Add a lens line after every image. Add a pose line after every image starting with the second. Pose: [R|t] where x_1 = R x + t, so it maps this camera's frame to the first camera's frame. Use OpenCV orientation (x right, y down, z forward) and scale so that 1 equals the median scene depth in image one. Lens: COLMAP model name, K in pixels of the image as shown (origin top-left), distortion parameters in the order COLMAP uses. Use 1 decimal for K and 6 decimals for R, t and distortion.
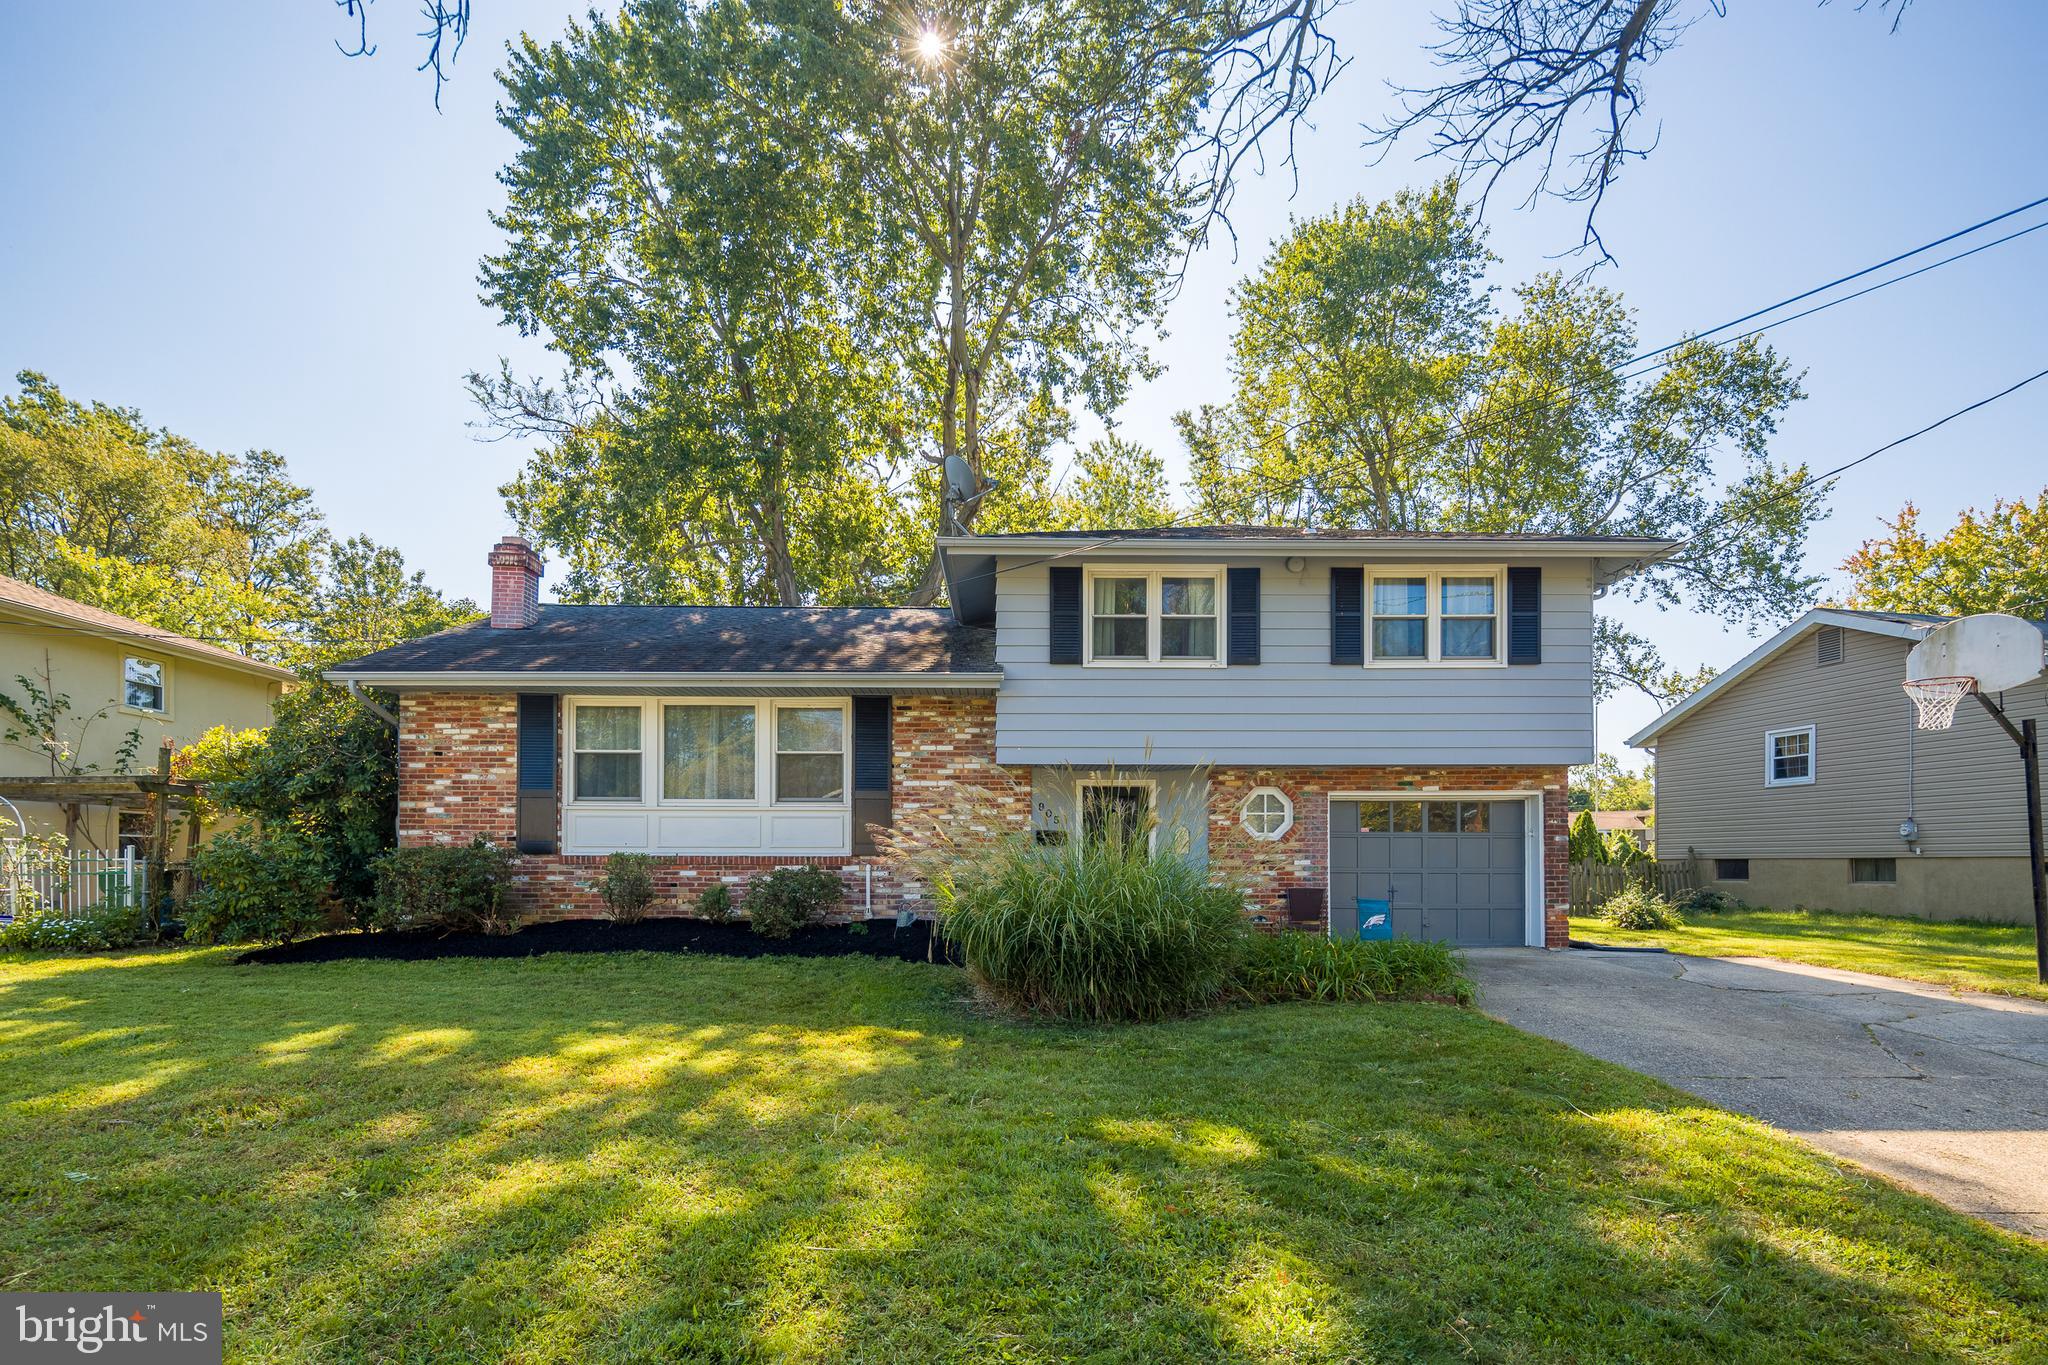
lens RADIAL K [[866.1, 0, 1024.0], [0, 866.1, 682.5], [0, 0, 1]] dist [-0.000279, -0.000166]
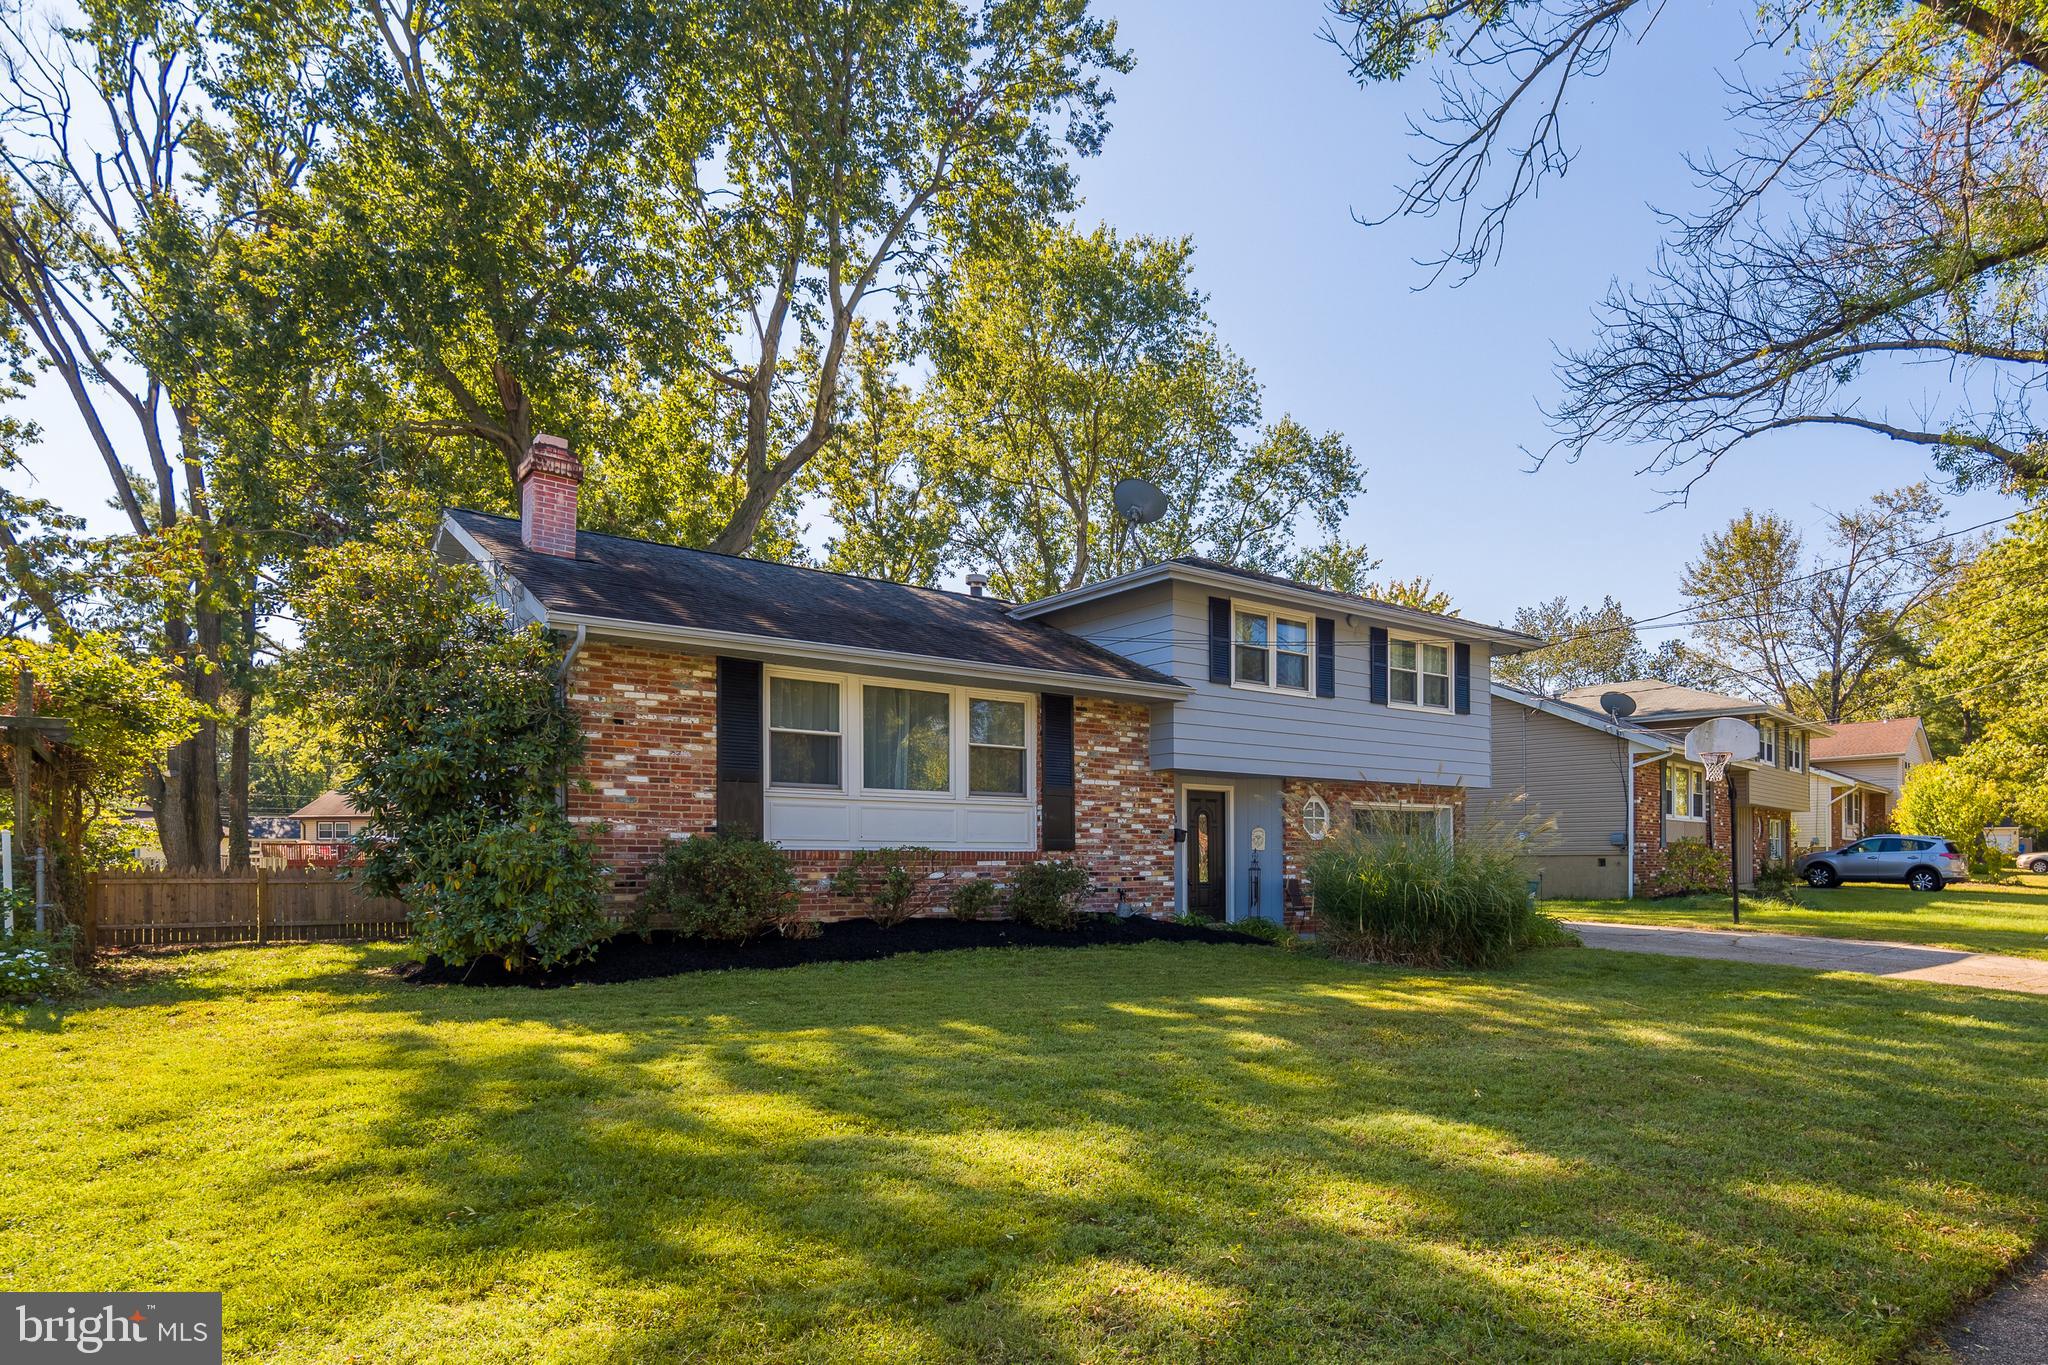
lens RADIAL K [[990.0, 0, 1025.6], [0, 990.0, 644.8], [0, 0, 1]] dist [0.000915, -0.005077]
pose [[0.842912, 0.112623, 0.526133, -0.843517], [-0.113285, 0.993076, -0.031084, -0.002748], [-0.525991, -0.033402, 0.849834, 0.023948]]
